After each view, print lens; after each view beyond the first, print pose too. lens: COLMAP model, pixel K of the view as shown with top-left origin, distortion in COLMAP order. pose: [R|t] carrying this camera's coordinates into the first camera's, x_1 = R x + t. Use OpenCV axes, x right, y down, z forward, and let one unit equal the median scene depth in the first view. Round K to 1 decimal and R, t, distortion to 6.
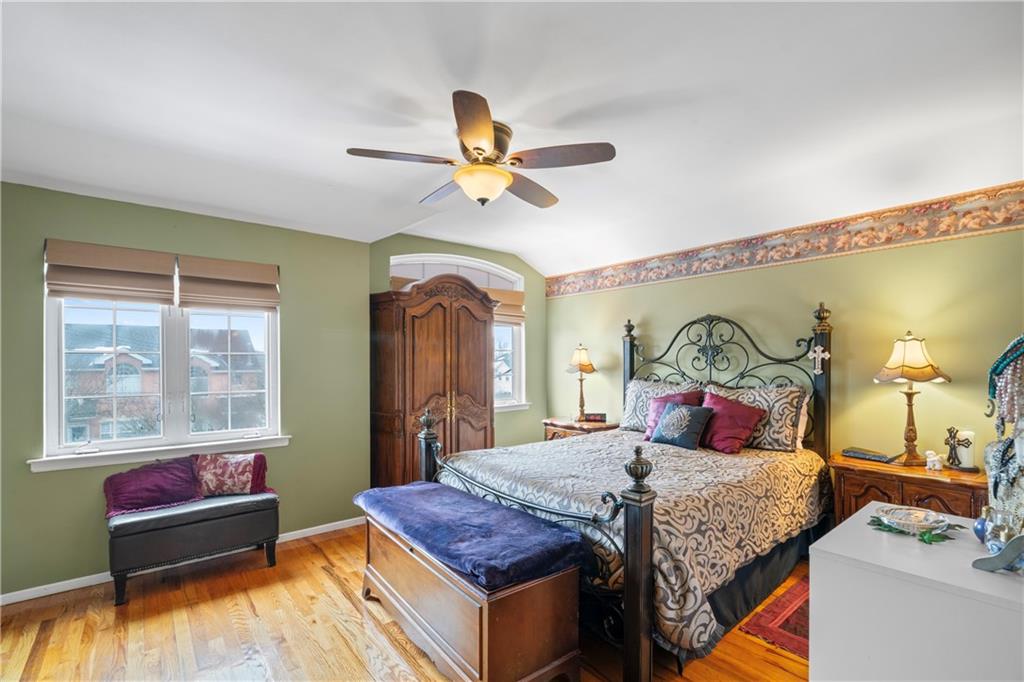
lens RADIAL K [[454.9, 0, 526.9], [0, 454.9, 365.4], [0, 0, 1]] dist [-0.029613, -0.001994]
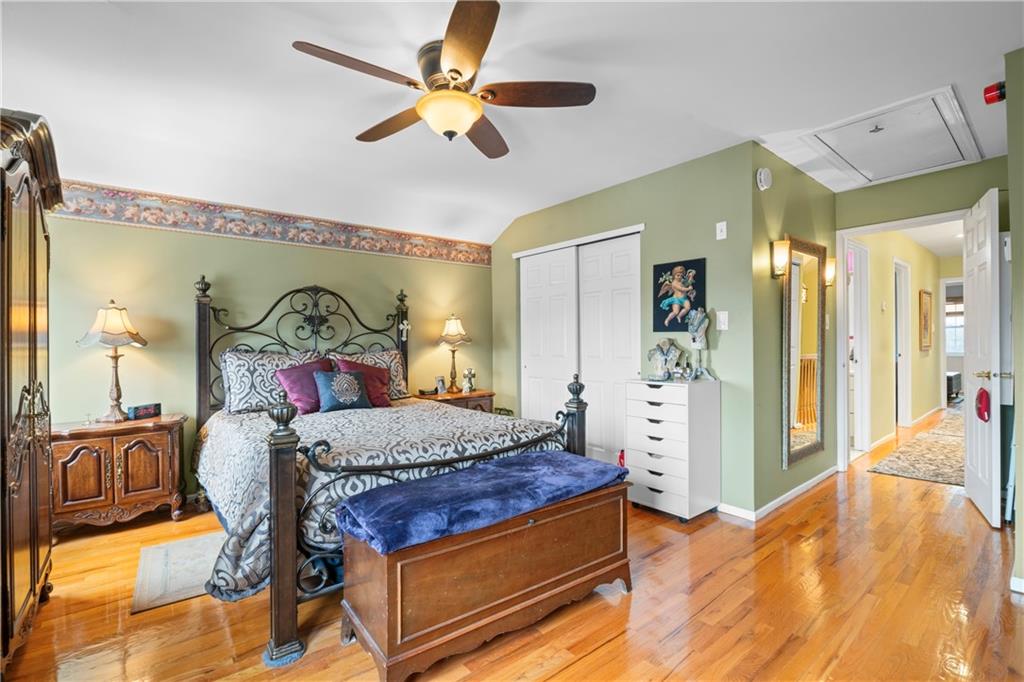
lens RADIAL K [[454.9, 0, 513.5], [0, 454.9, 339.9], [0, 0, 1]] dist [-0.029613, -0.001994]
pose [[0.009868, 0.005814, 0.999934, -0.616152], [0.015872, 0.999856, -0.005970, 0.025347], [-0.999825, 0.015930, 0.009774, 0.533090]]
